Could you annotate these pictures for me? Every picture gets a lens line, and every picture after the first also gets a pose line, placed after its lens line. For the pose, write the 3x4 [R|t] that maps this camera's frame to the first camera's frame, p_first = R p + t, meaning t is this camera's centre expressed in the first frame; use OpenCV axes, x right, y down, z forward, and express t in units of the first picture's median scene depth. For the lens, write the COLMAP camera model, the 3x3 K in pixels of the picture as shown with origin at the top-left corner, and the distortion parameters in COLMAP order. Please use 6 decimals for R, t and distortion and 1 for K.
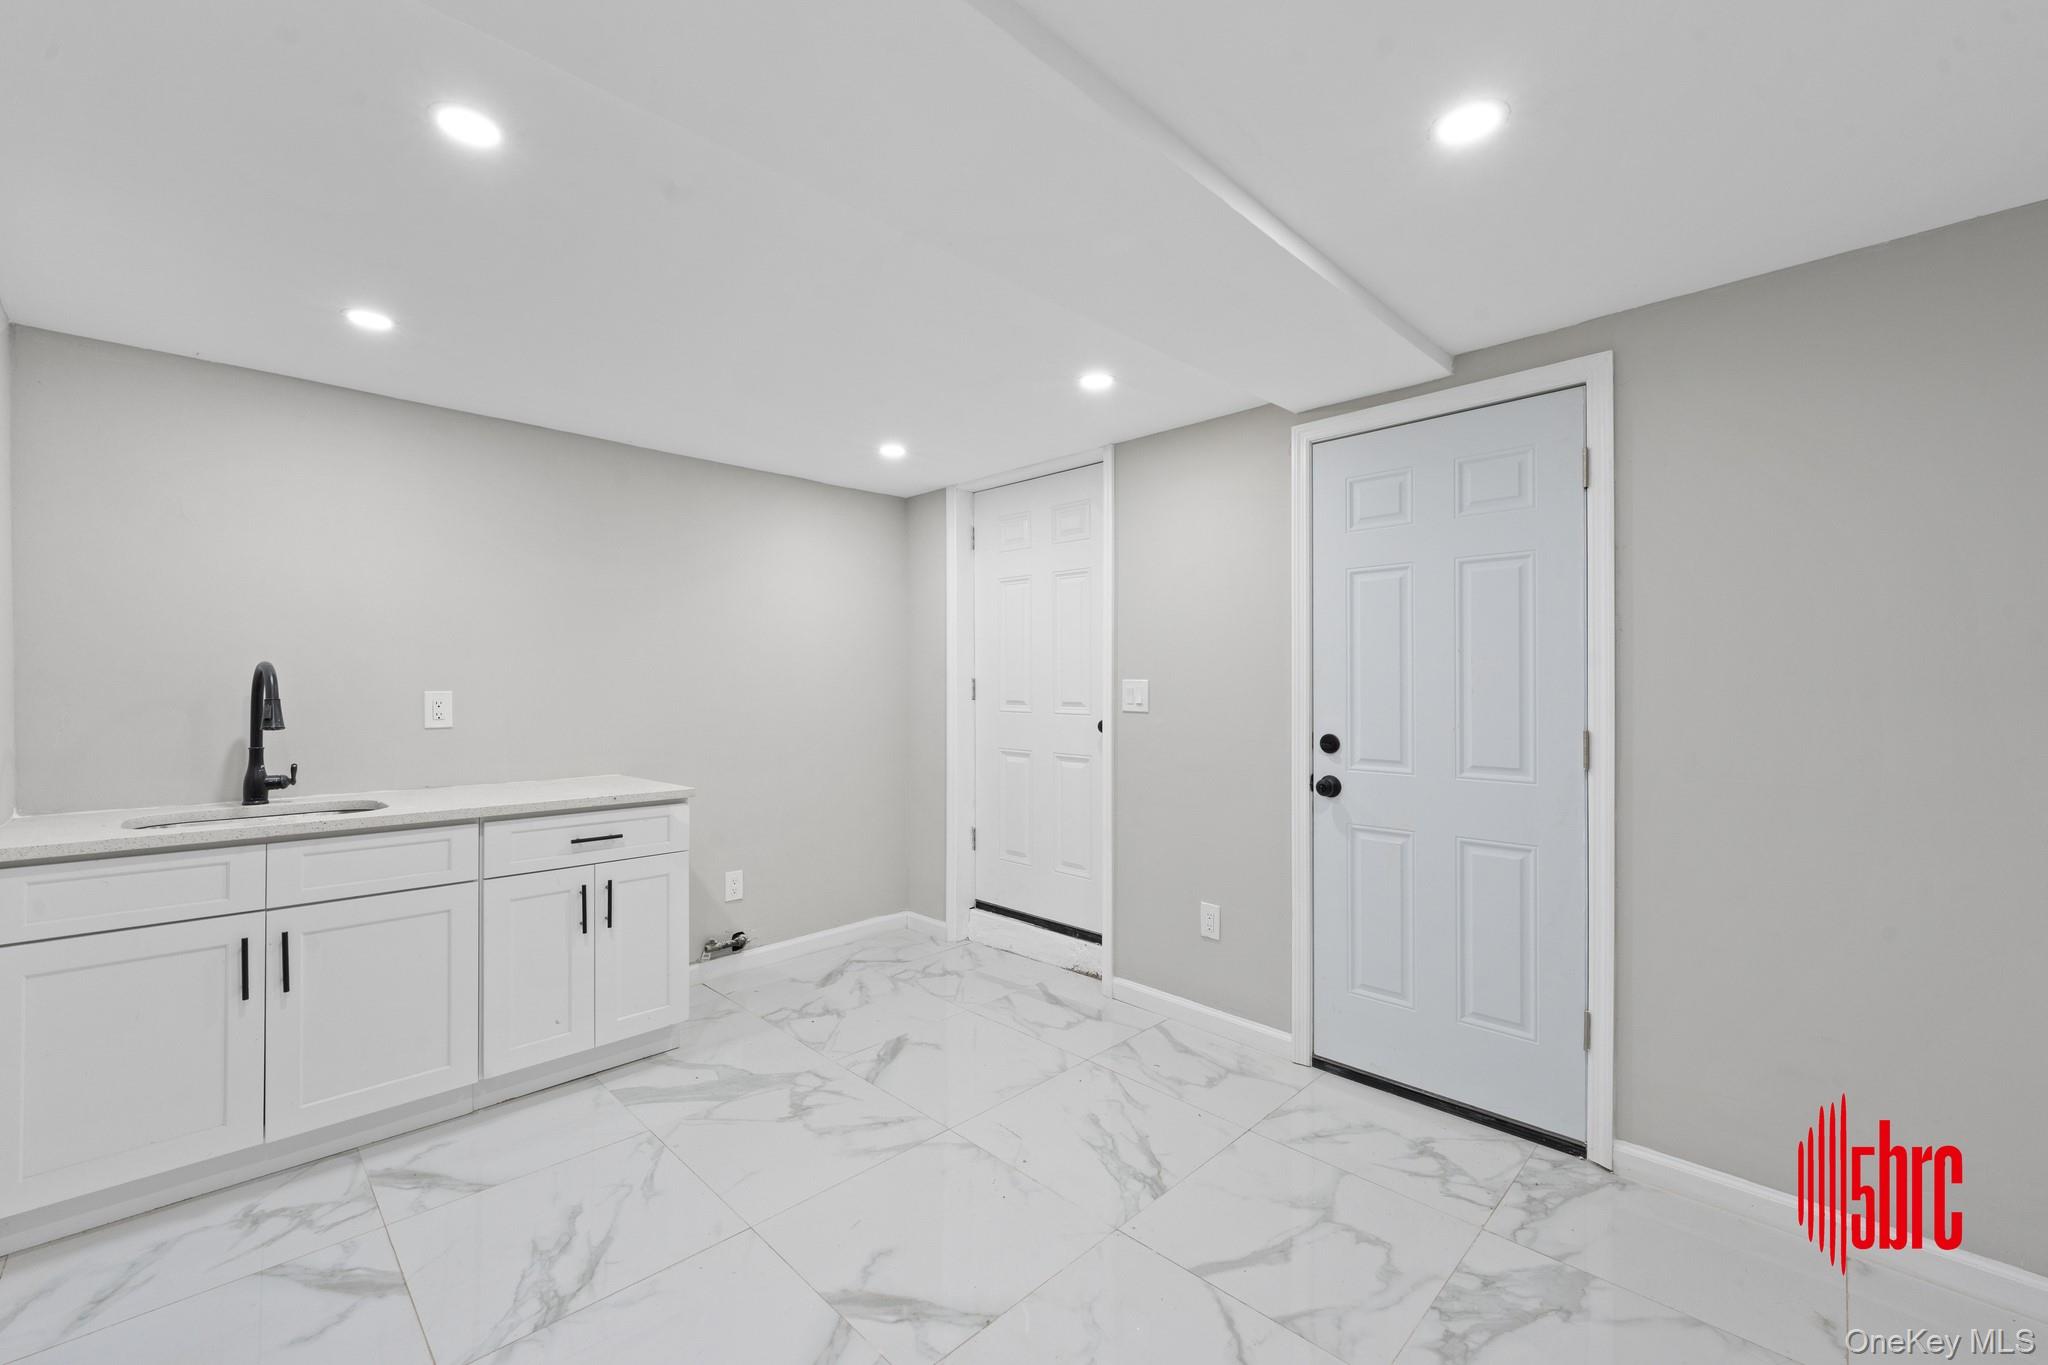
lens RADIAL K [[824.0, 0, 1015.4], [0, 824.0, 675.3], [0, 0, 1]] dist [-0.000782, -0.000459]
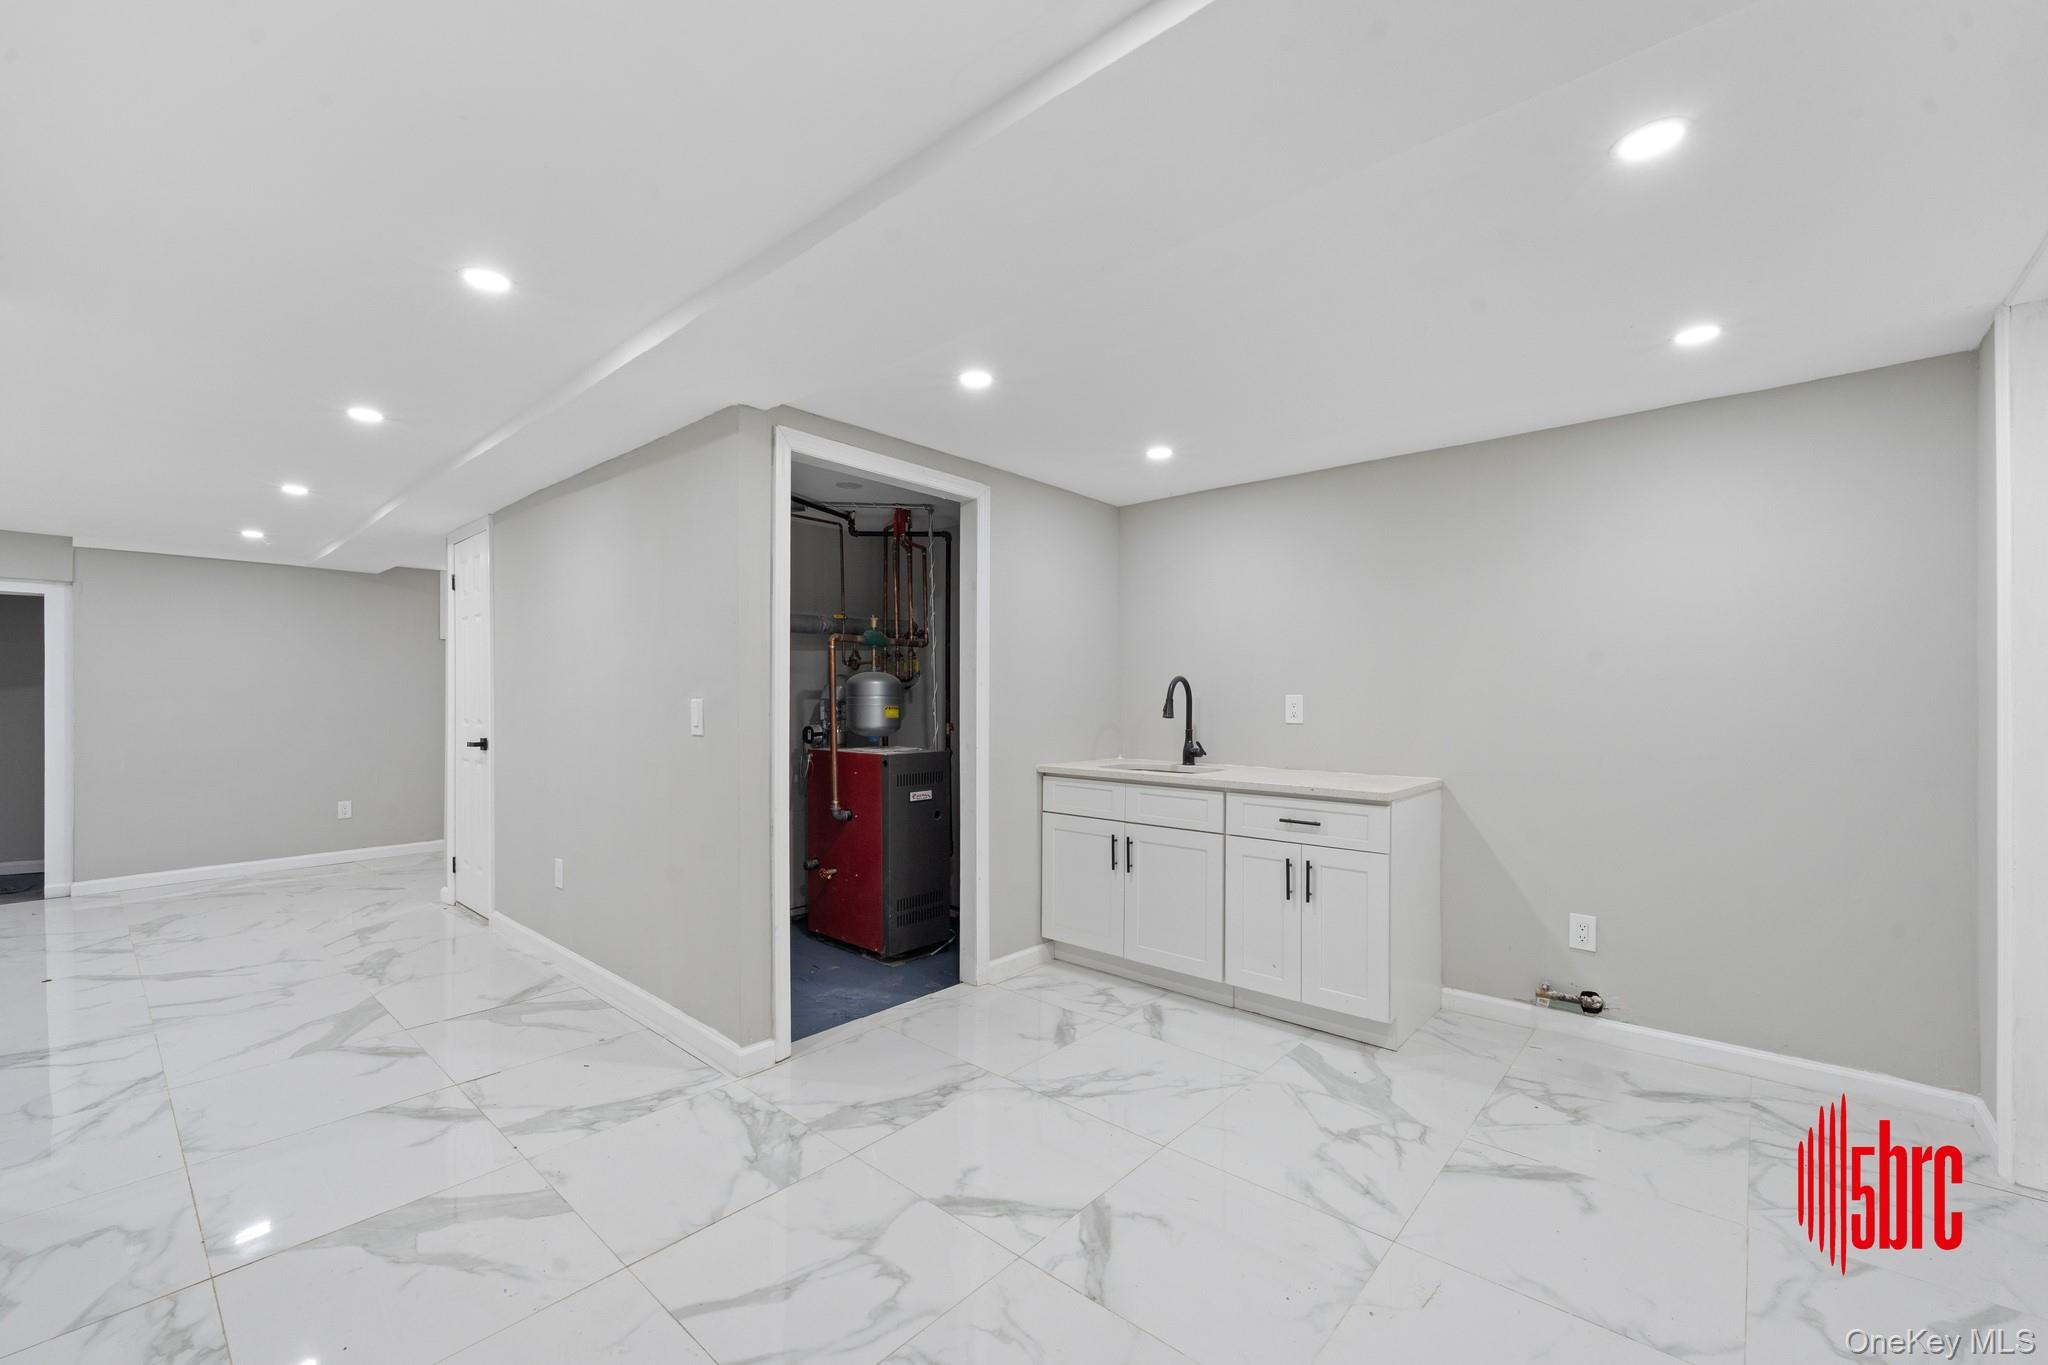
lens RADIAL K [[824.0, 0, 1015.4], [0, 824.0, 675.3], [0, 0, 1]] dist [-0.000782, -0.000459]
pose [[0.072683, -0.021380, -0.997126, 0.668101], [0.009287, 0.999741, -0.020759, 0.012074], [0.997312, -0.007752, 0.072863, 0.549190]]
